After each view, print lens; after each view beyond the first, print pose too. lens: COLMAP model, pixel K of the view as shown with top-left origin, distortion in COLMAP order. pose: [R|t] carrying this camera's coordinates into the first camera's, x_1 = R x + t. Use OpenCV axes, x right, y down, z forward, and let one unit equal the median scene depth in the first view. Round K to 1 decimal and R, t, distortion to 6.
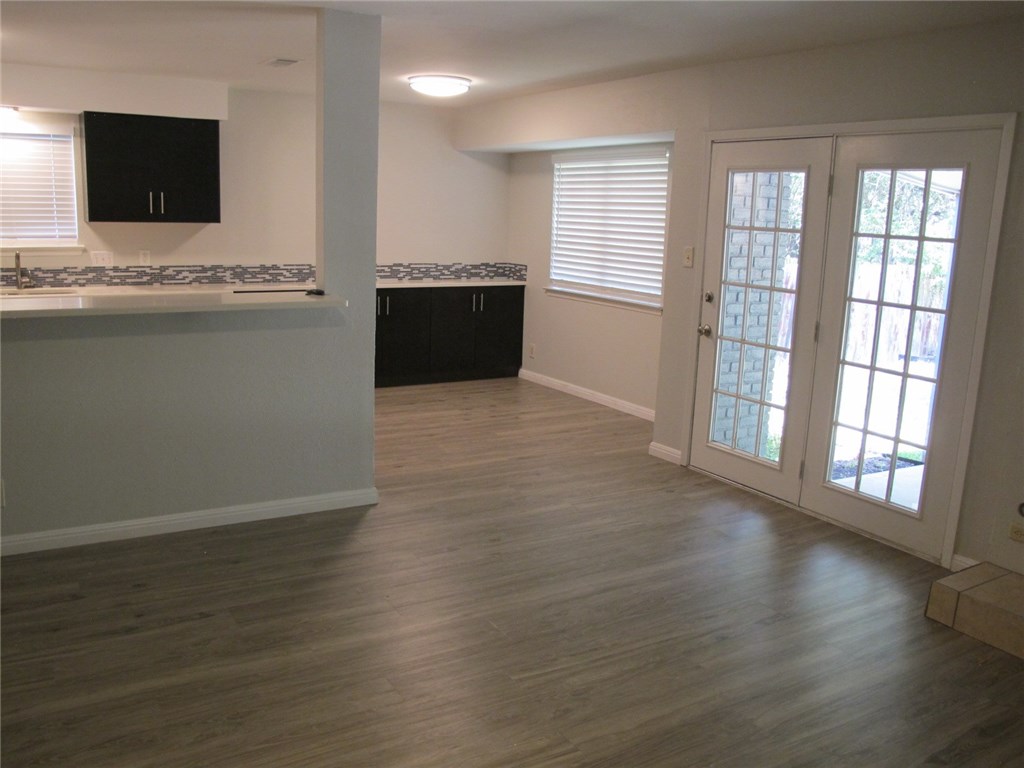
lens RADIAL K [[864.1, 0, 504.9], [0, 864.1, 389.2], [0, 0, 1]] dist [-0.145253, 0.104495]
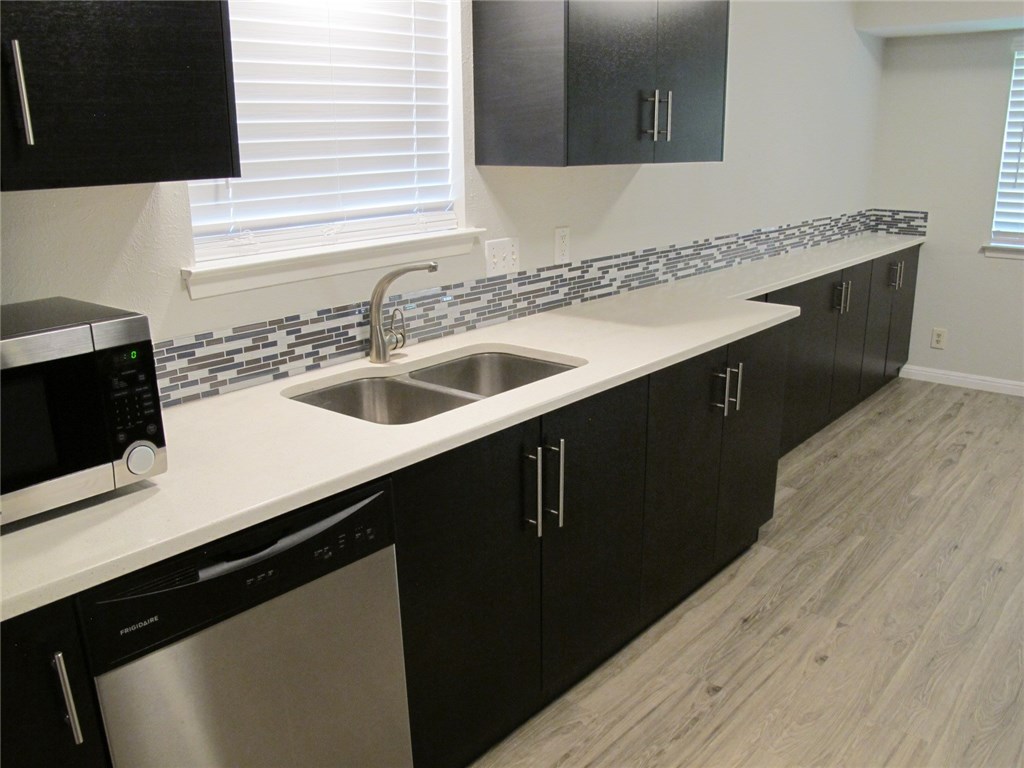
lens RADIAL K [[864.1, 0, 507.1], [0, 864.1, 401.5], [0, 0, 1]] dist [-0.145253, 0.104495]
pose [[0.946417, -0.135923, 0.292951, -0.767432], [0.106899, 0.987830, 0.112980, -0.166605], [-0.304742, -0.075610, 0.949429, 0.743122]]
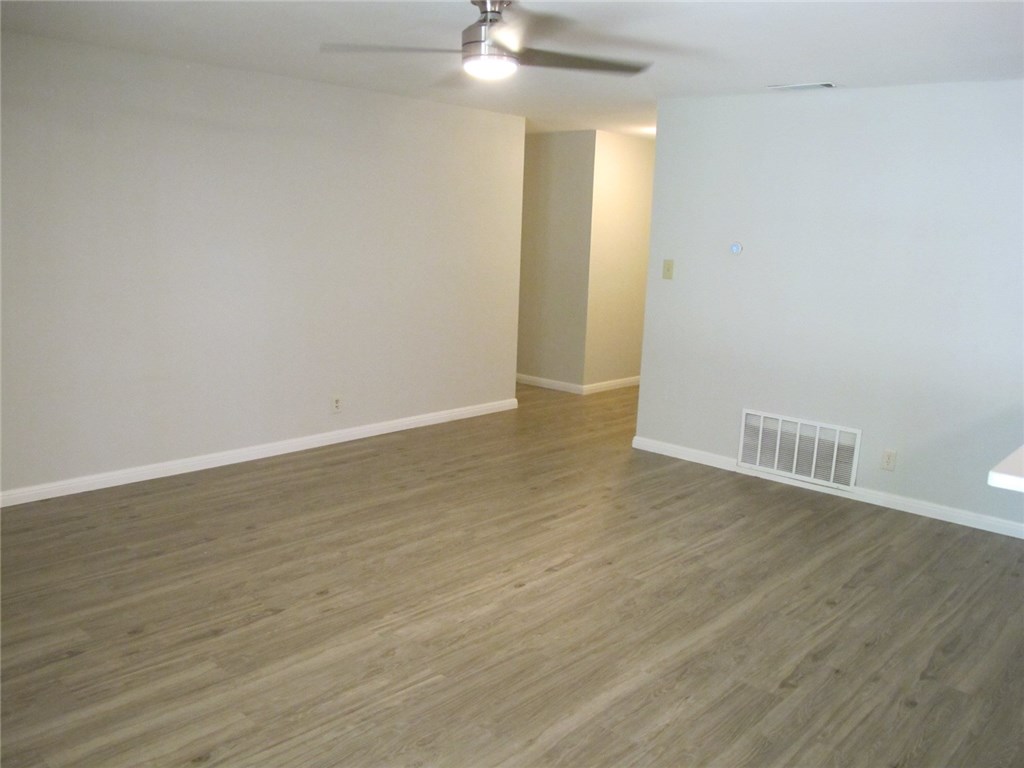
lens RADIAL K [[864.1, 0, 518.0], [0, 864.1, 393.8], [0, 0, 1]] dist [-0.145253, 0.104495]
pose [[-0.951700, -0.017462, -0.306532, 0.136860], [-0.133528, 0.922559, 0.362014, -0.204671], [0.276472, 0.385460, -0.880332, 1.011952]]
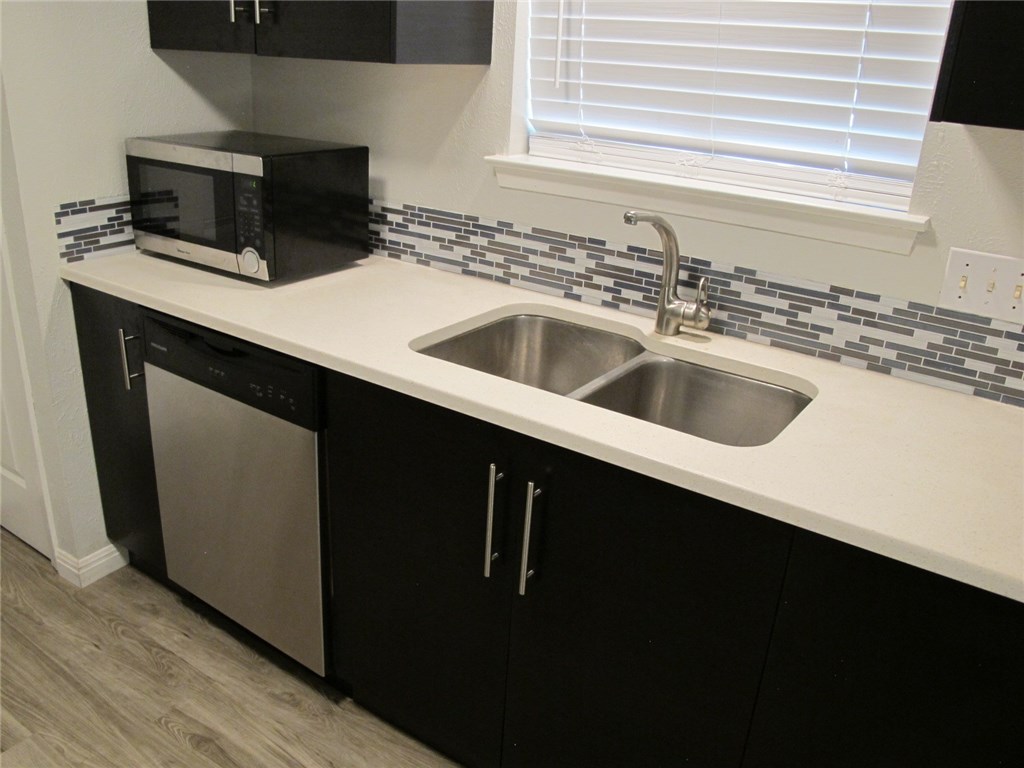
lens RADIAL K [[864.1, 0, 506.9], [0, 864.1, 394.1], [0, 0, 1]] dist [-0.145253, 0.104495]
pose [[0.418121, 0.337217, -0.843480, -0.413251], [-0.218598, 0.938609, 0.266887, -0.200180], [0.881697, 0.072792, 0.466167, 0.970311]]
